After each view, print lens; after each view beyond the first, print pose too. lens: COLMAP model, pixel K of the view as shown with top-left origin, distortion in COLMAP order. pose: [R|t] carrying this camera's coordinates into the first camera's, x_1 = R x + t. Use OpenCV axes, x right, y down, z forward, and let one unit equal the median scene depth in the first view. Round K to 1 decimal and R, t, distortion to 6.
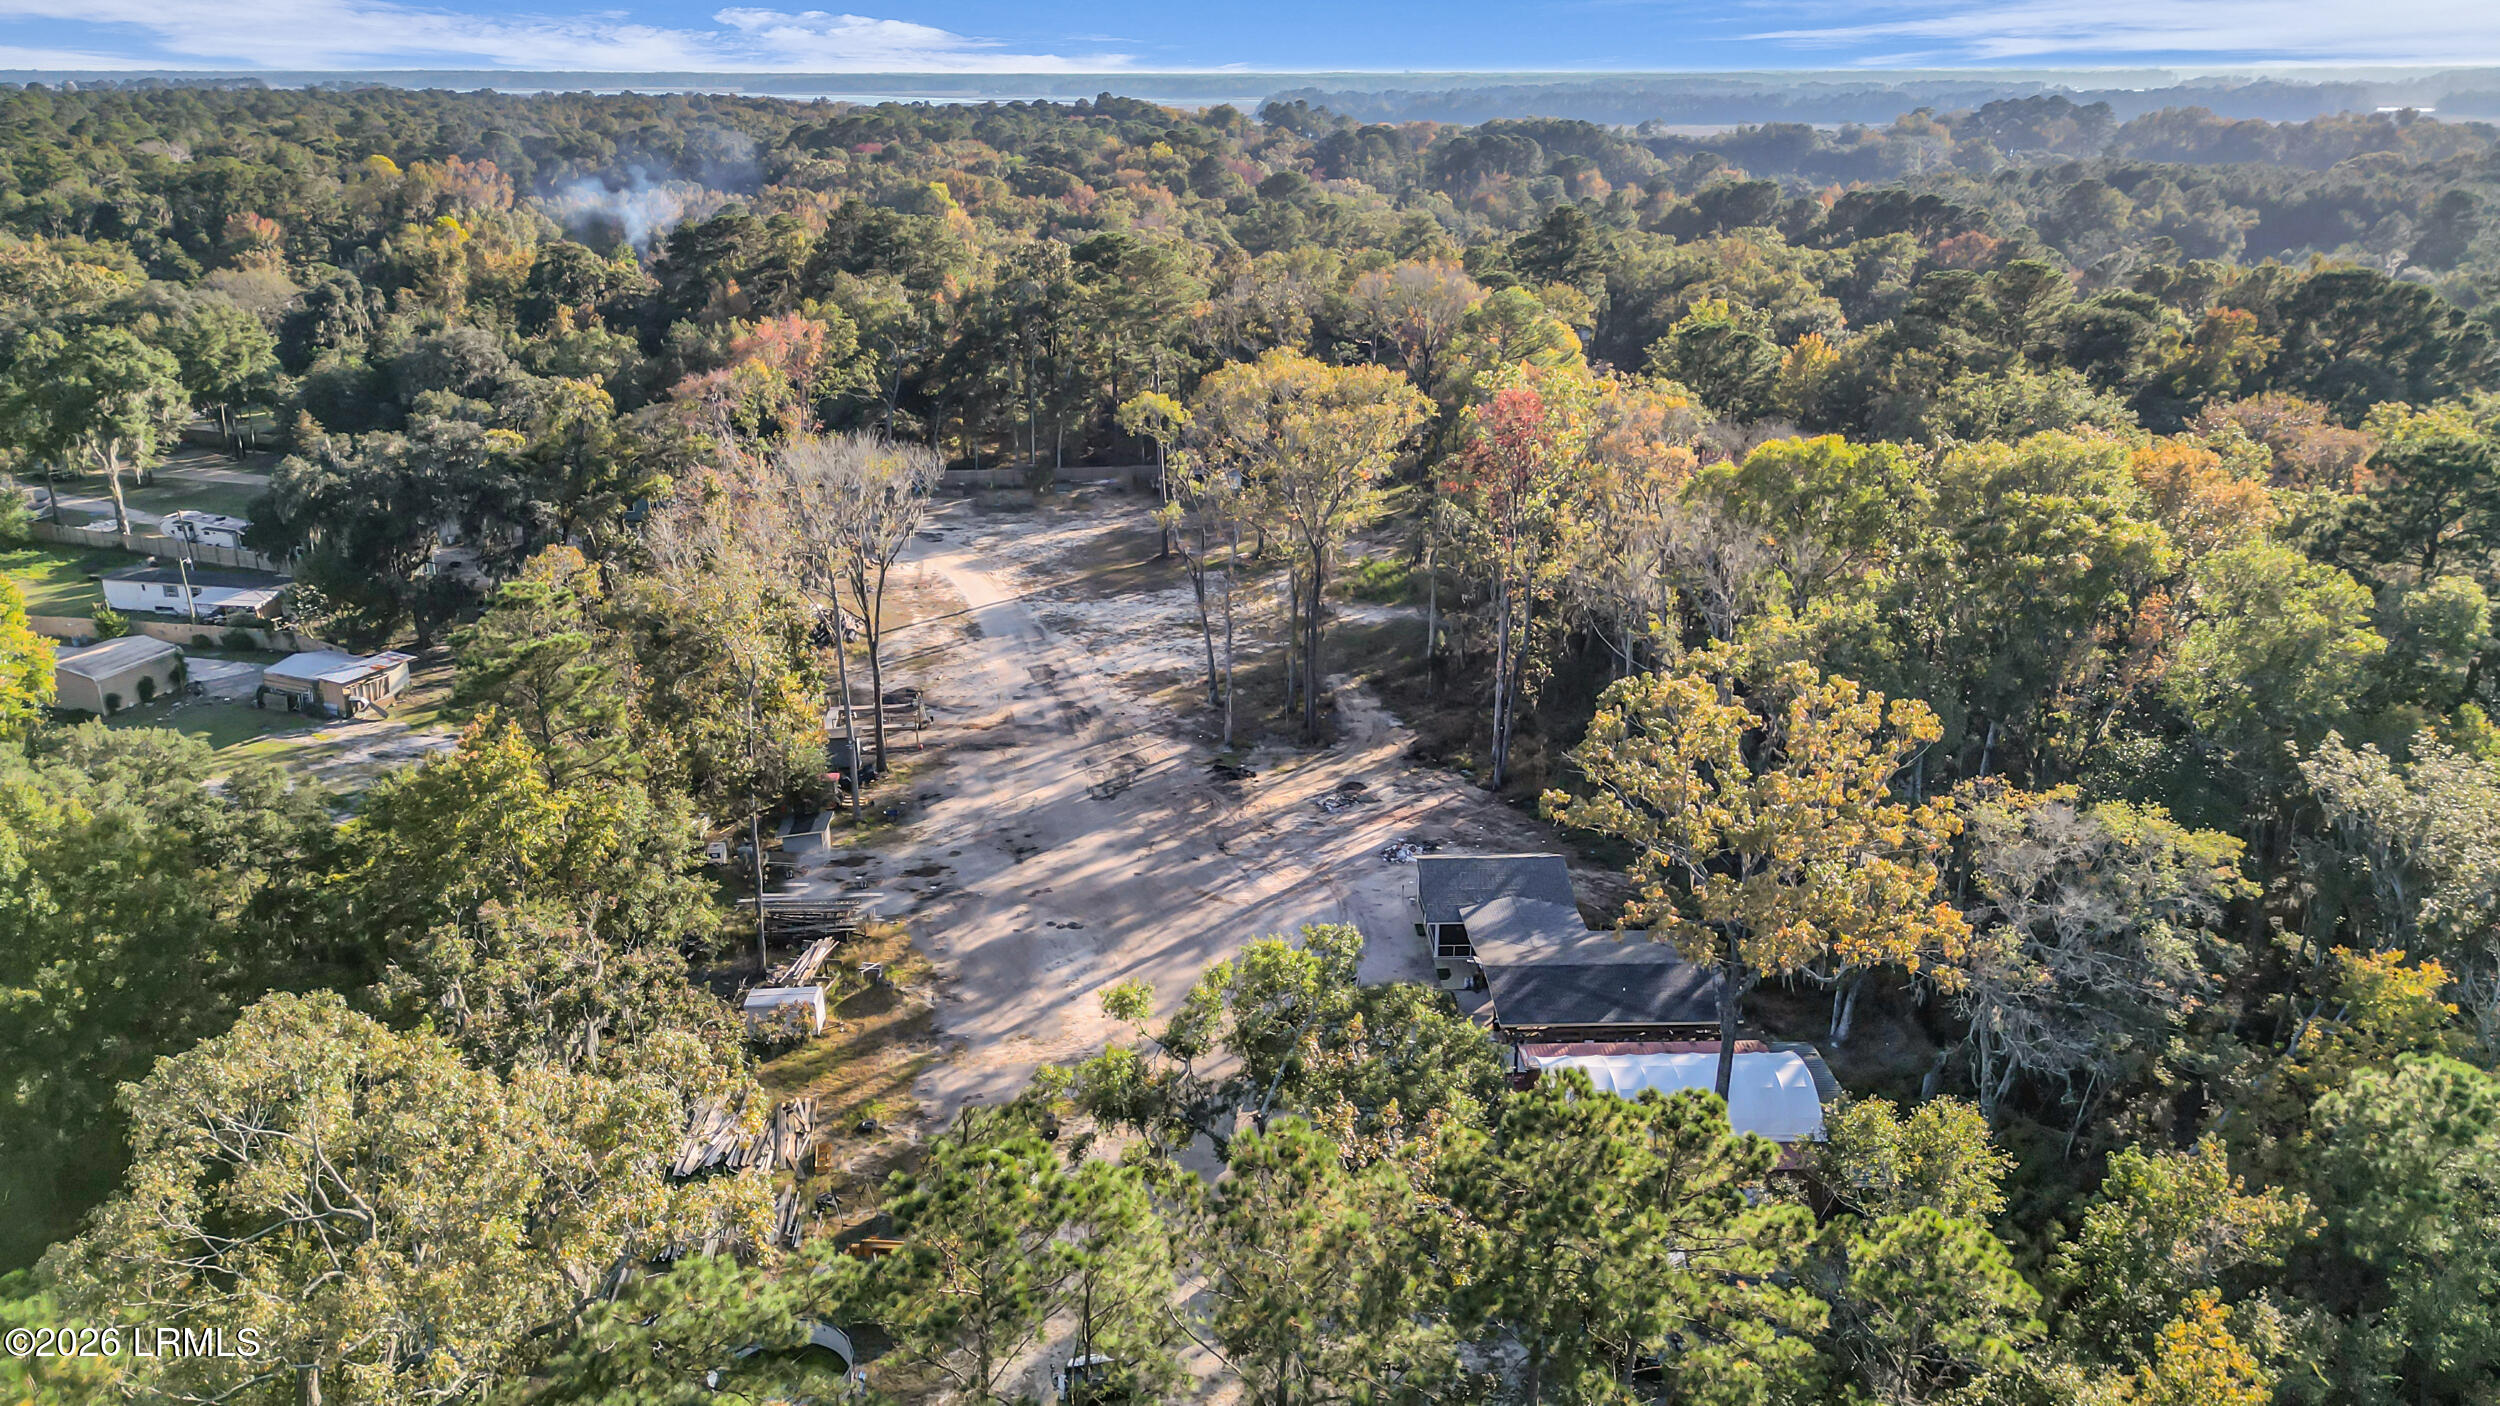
lens RADIAL K [[1722.6, 0, 1236.7], [0, 1722.6, 709.9], [0, 0, 1]] dist [0.065534, -0.072389]
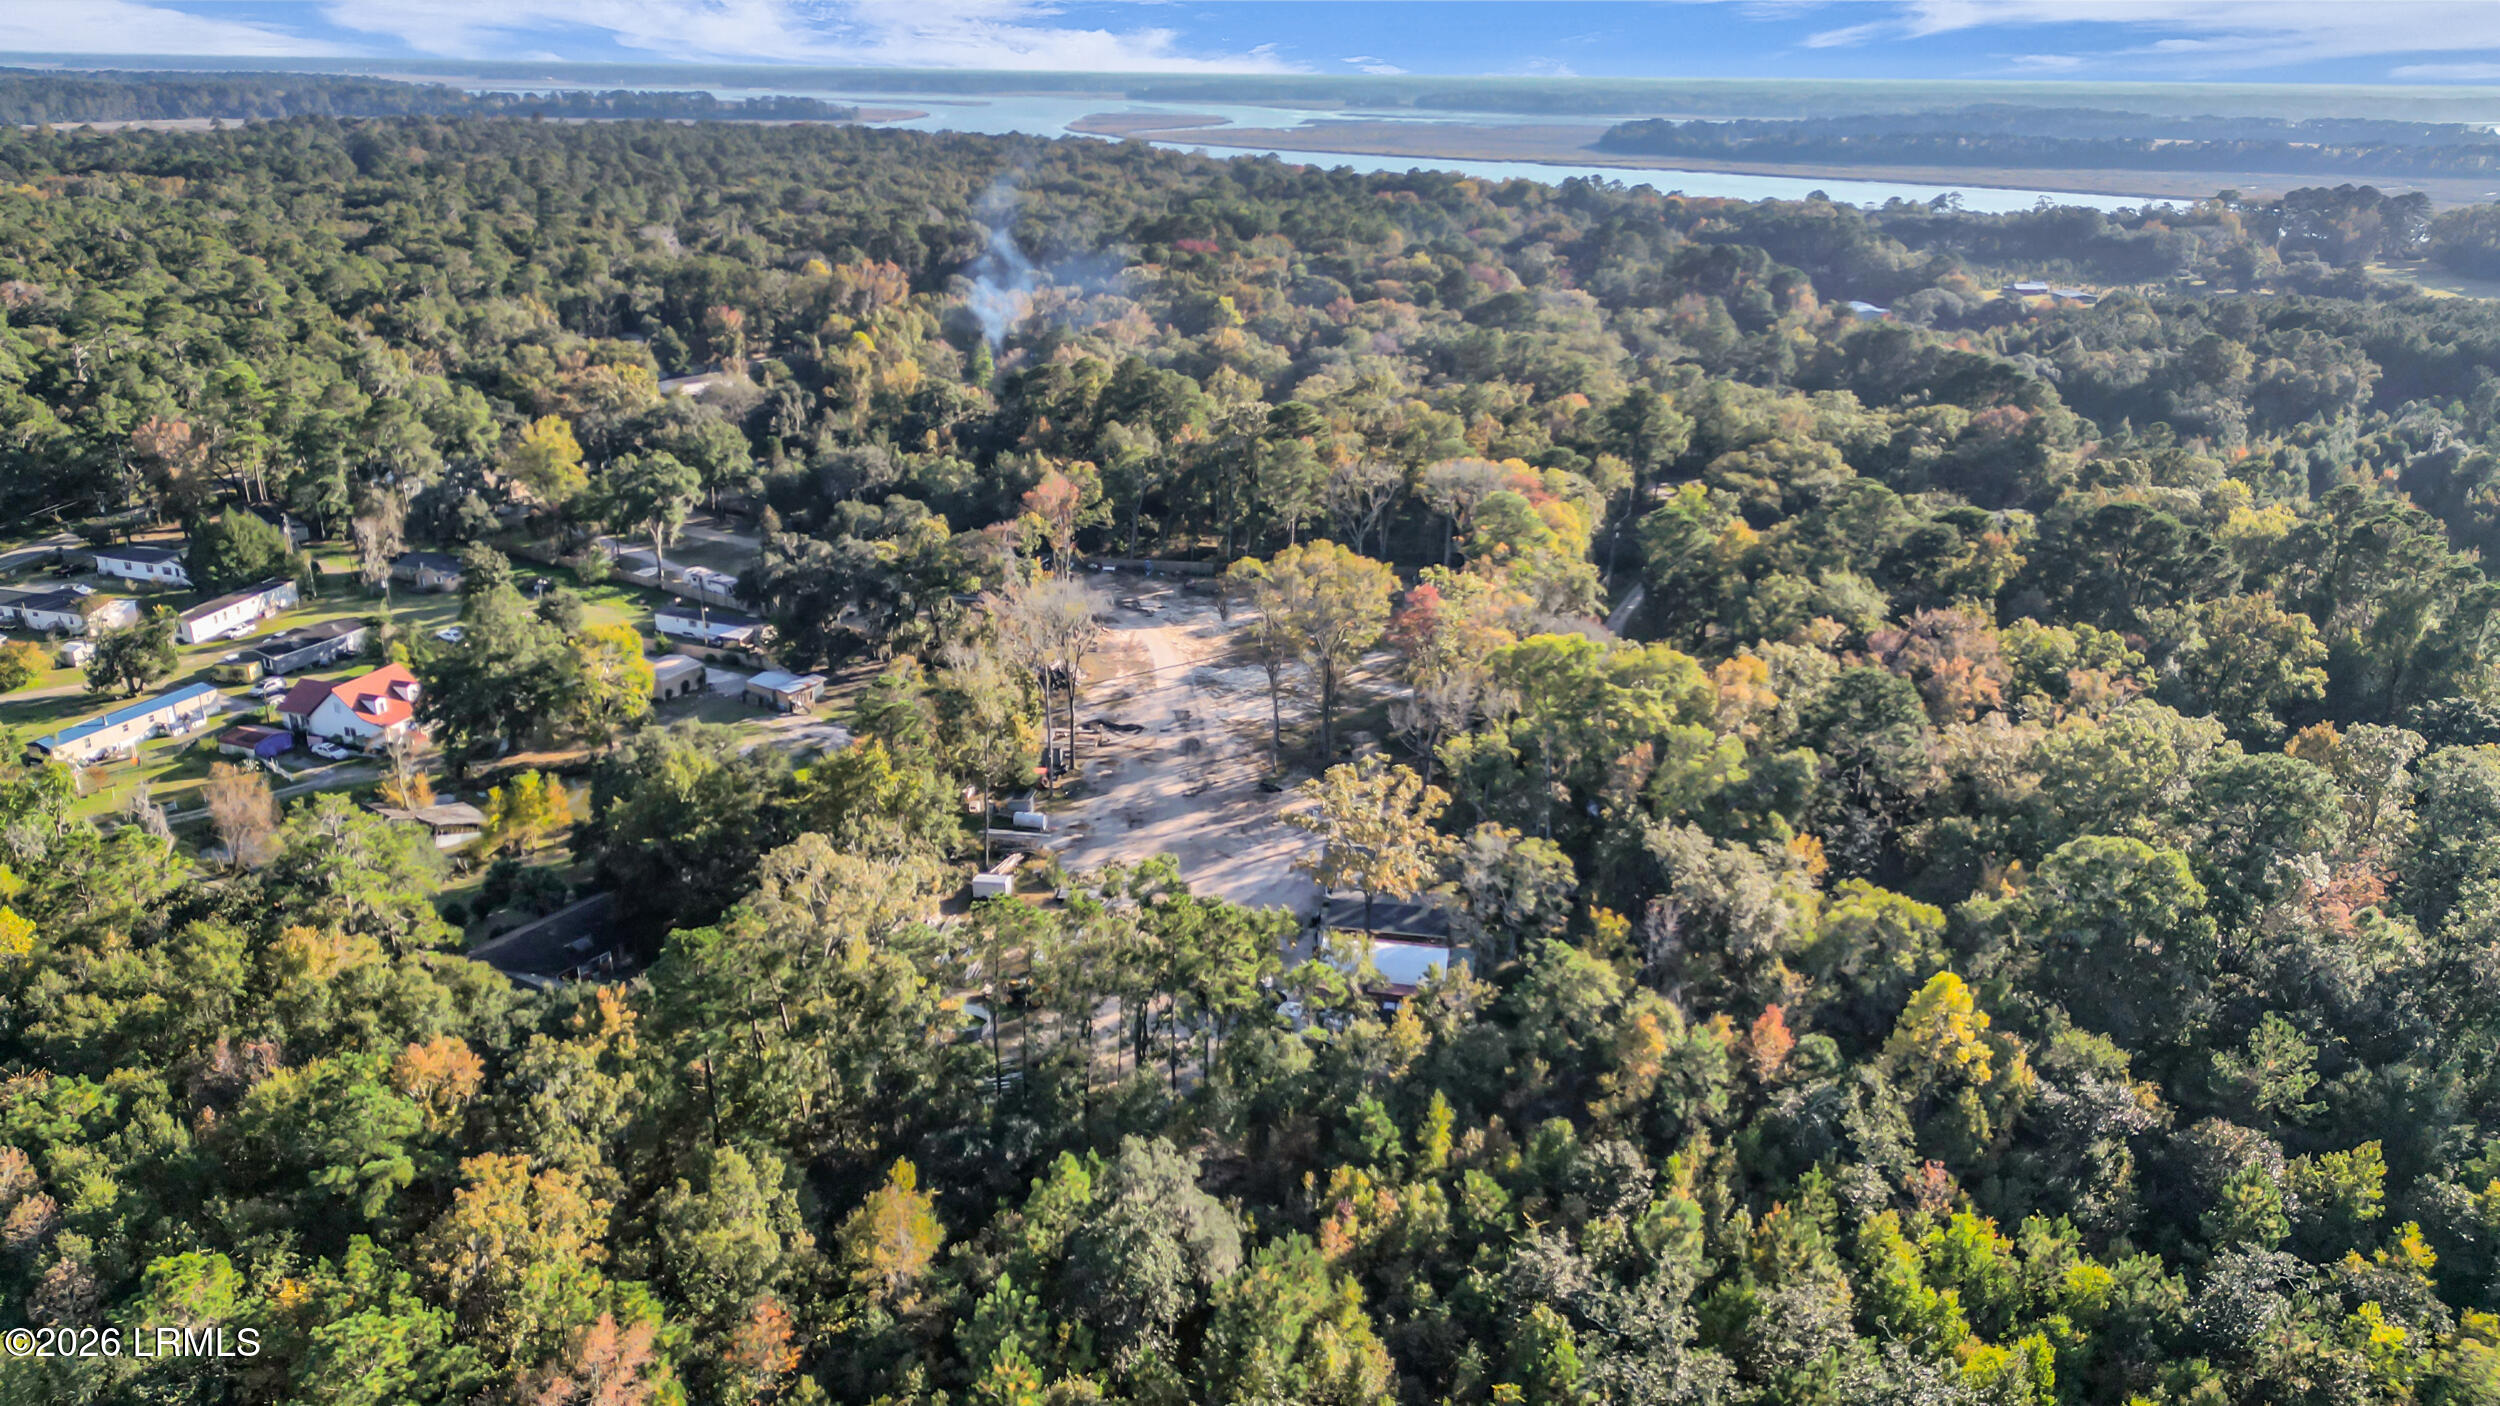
lens RADIAL K [[1722.6, 0, 1236.7], [0, 1722.6, 709.9], [0, 0, 1]] dist [0.065534, -0.072389]
pose [[0.979278, 0.078866, -0.186533, 0.227925], [-0.078356, 0.996874, 0.010113, -0.045452], [0.186748, 0.004713, 0.982397, -0.561079]]
